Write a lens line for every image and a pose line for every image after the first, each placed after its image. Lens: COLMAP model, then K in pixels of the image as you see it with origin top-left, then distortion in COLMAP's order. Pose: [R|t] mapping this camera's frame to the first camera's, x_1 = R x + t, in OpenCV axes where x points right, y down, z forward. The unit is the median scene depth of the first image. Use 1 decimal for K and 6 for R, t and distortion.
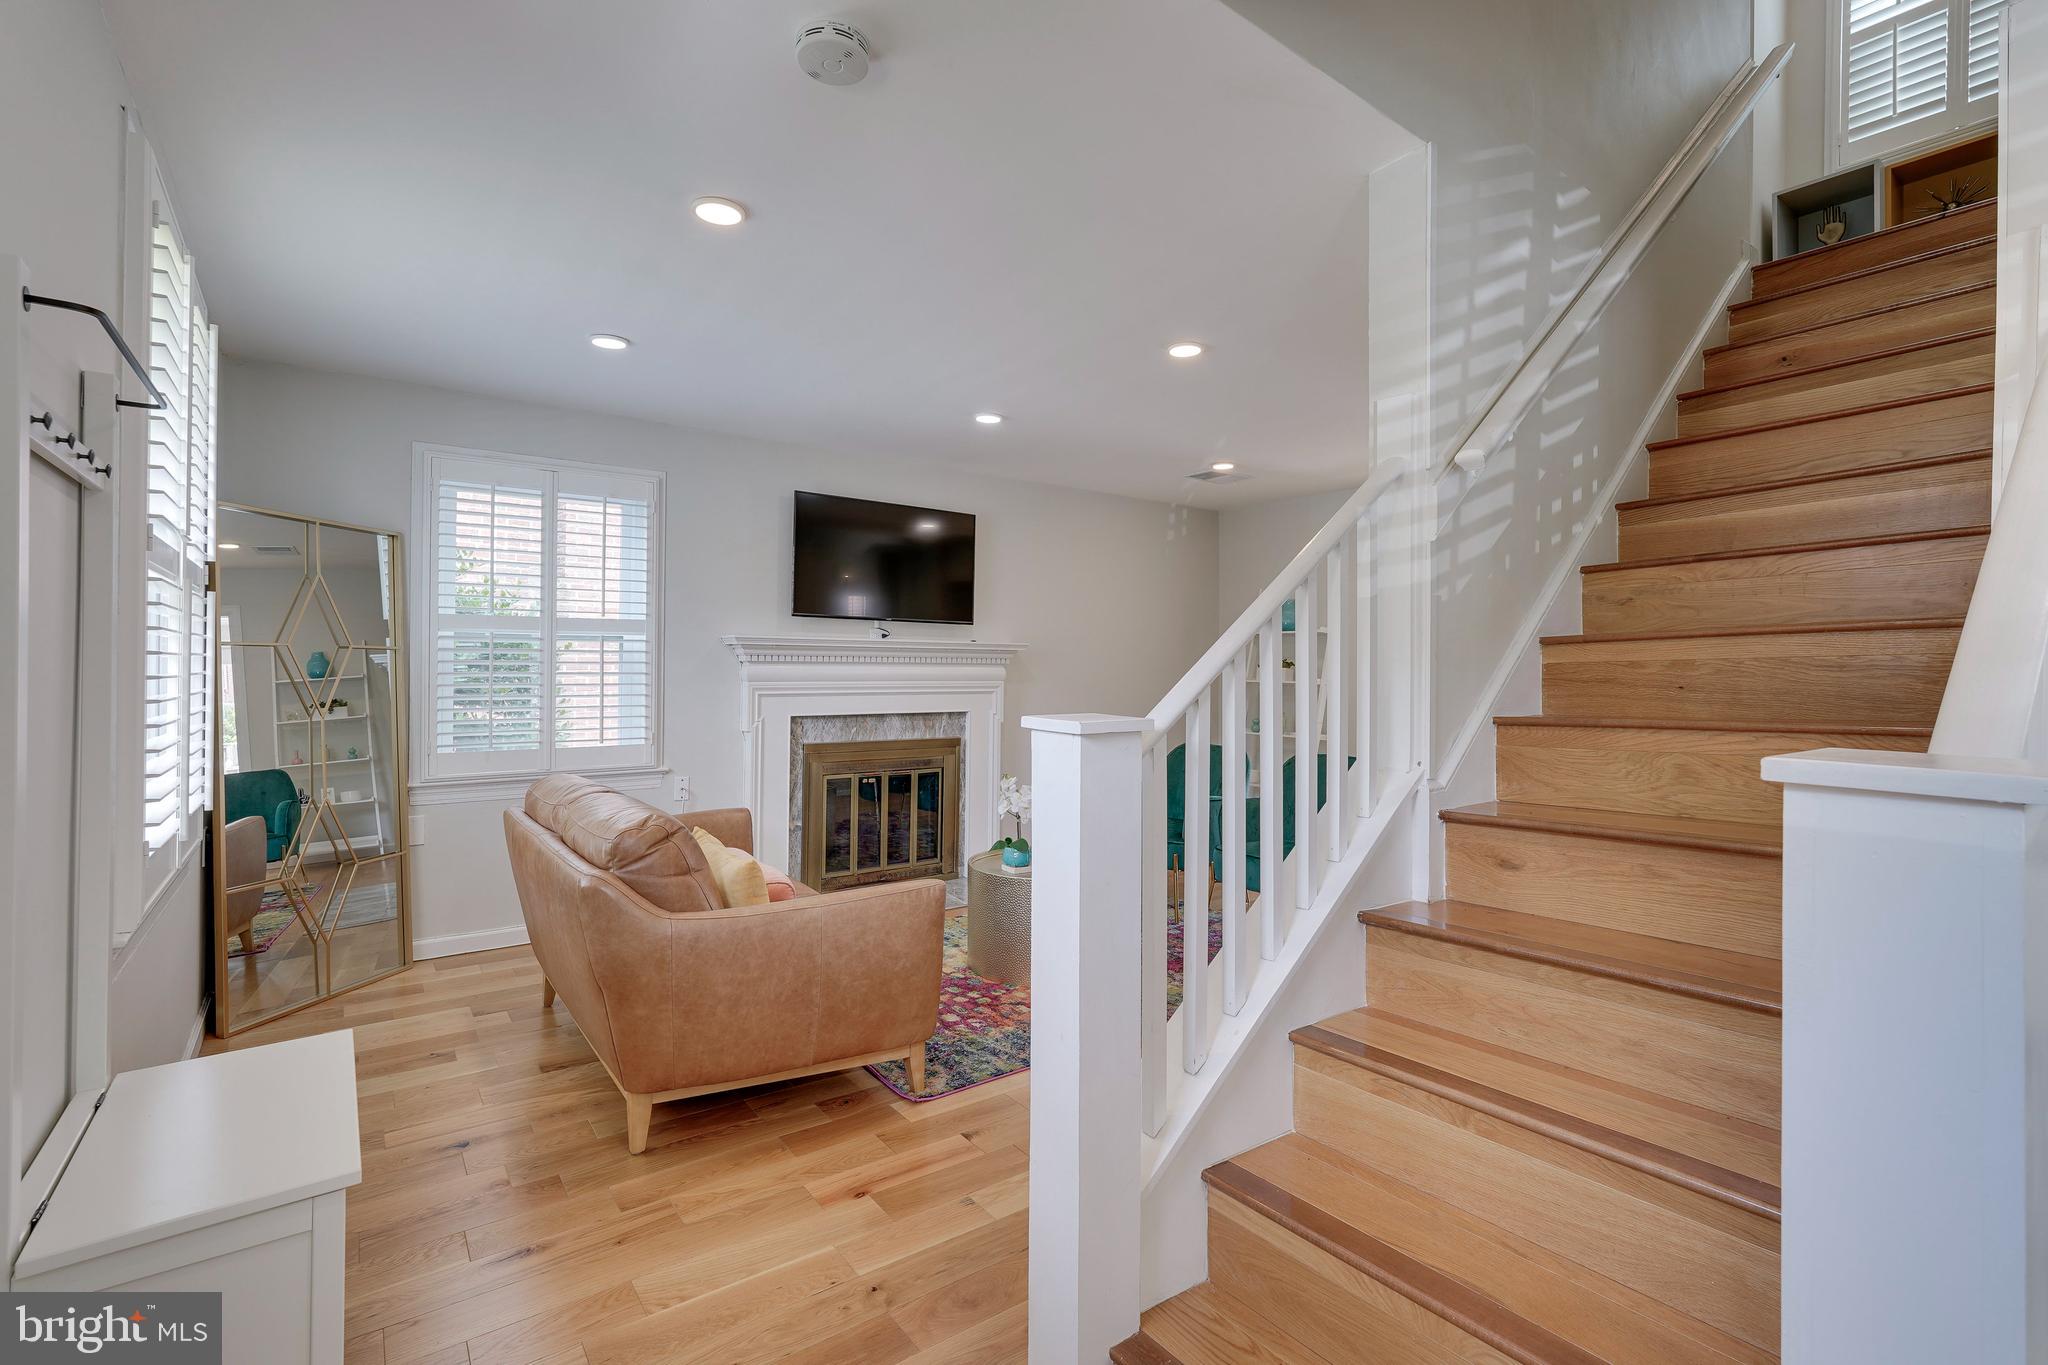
lens RADIAL K [[906.4, 0, 1029.6], [0, 906.4, 665.5], [0, 0, 1]] dist [-0.010856, 0.007487]
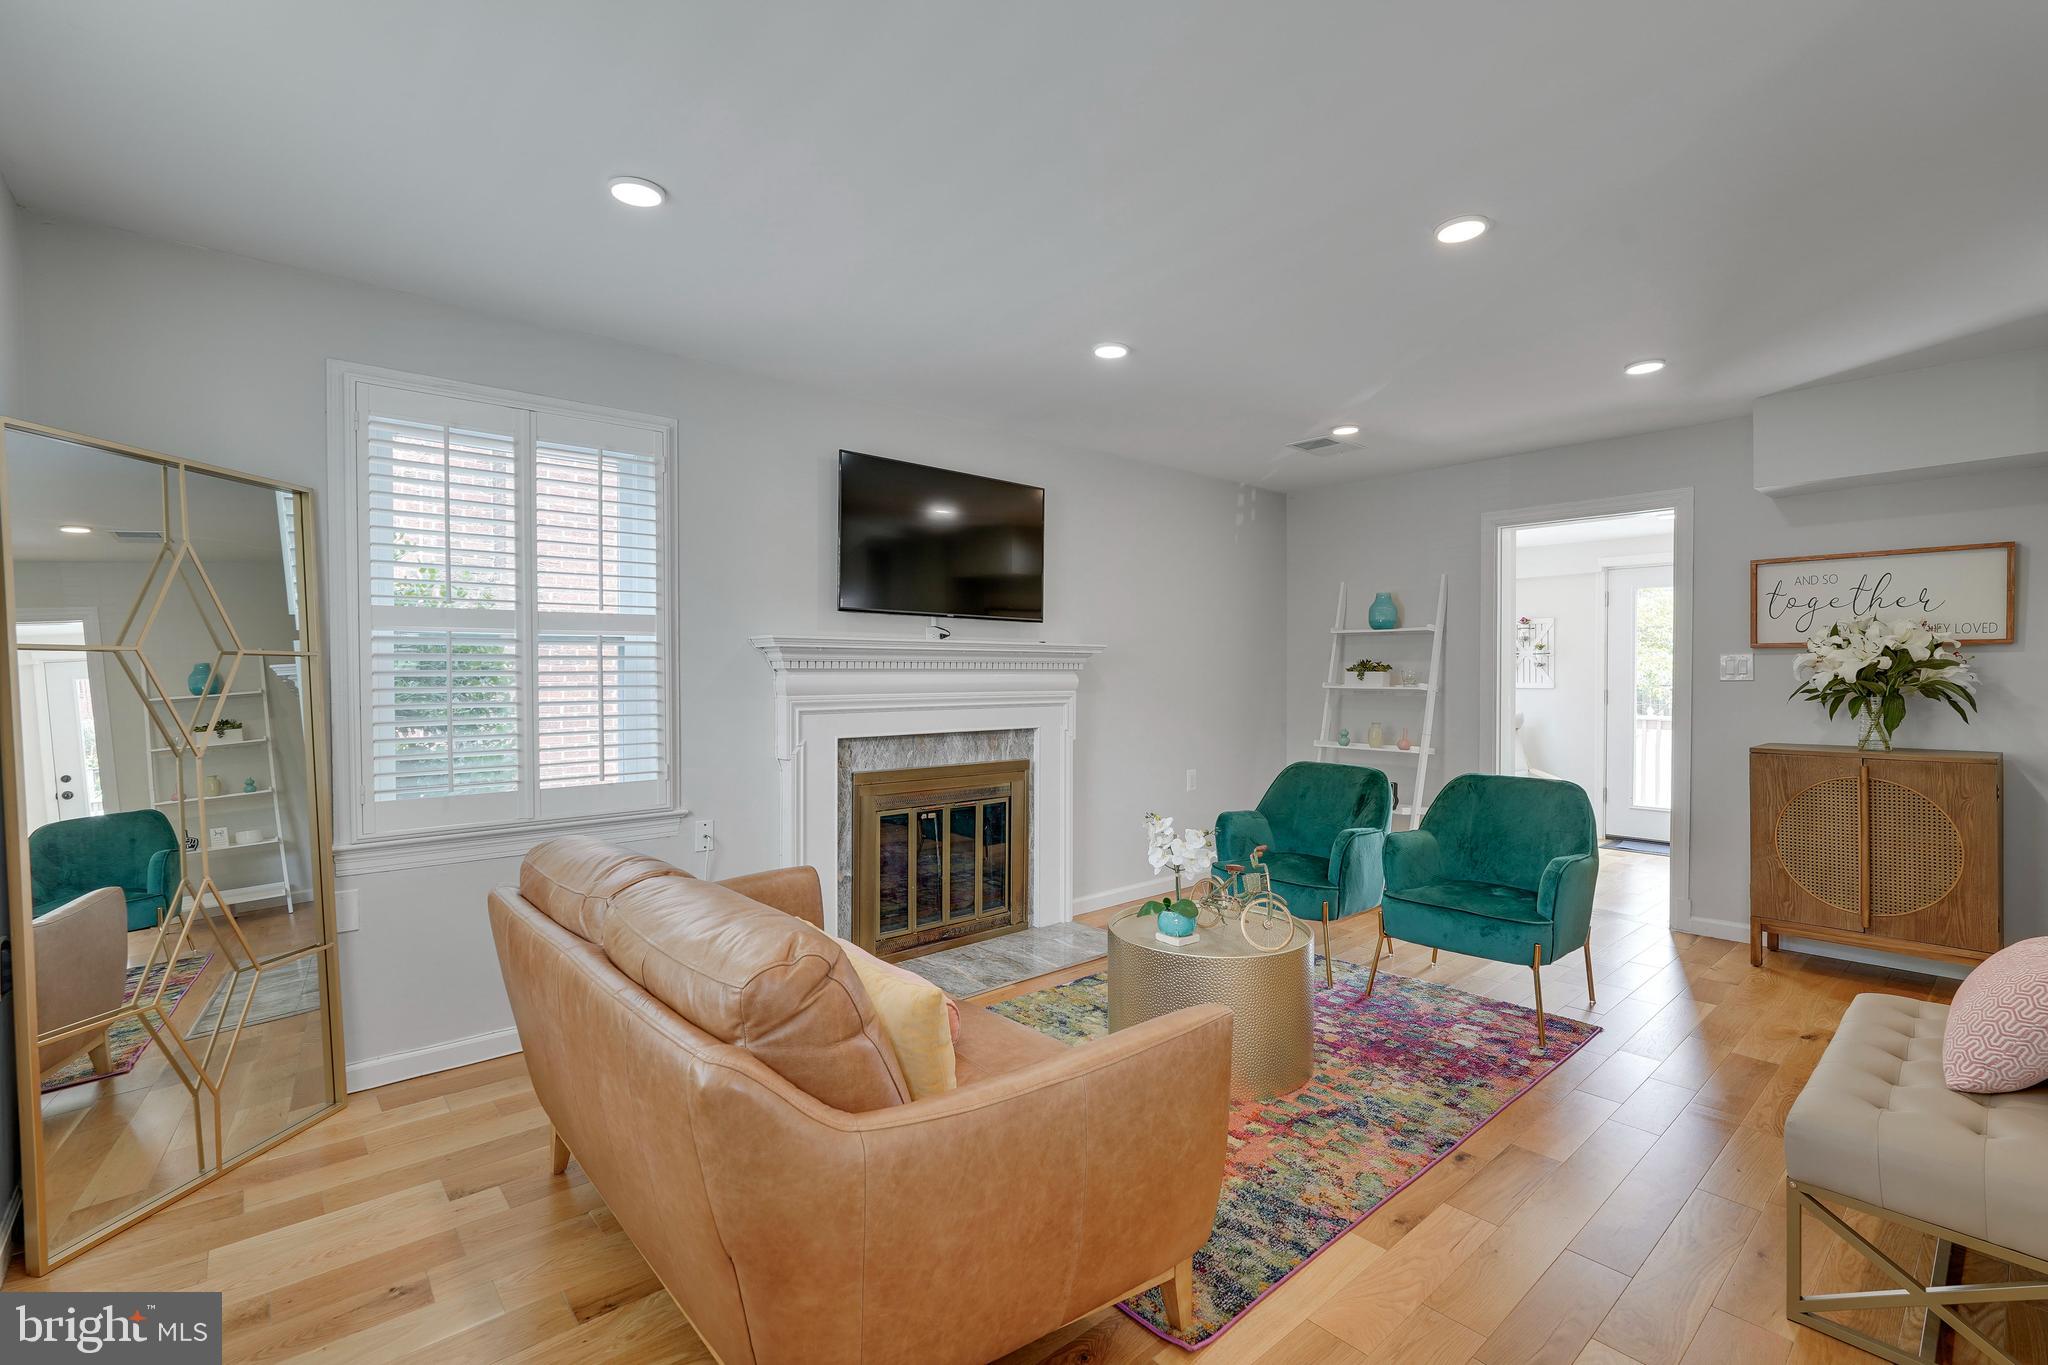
lens RADIAL K [[906.4, 0, 1032.8], [0, 906.4, 691.3], [0, 0, 1]] dist [-0.010856, 0.007487]
pose [[0.997370, -0.010919, 0.071650, -0.186206], [0.009343, 0.999708, 0.022303, -0.001127], [-0.071873, -0.021575, 0.997180, 0.252051]]
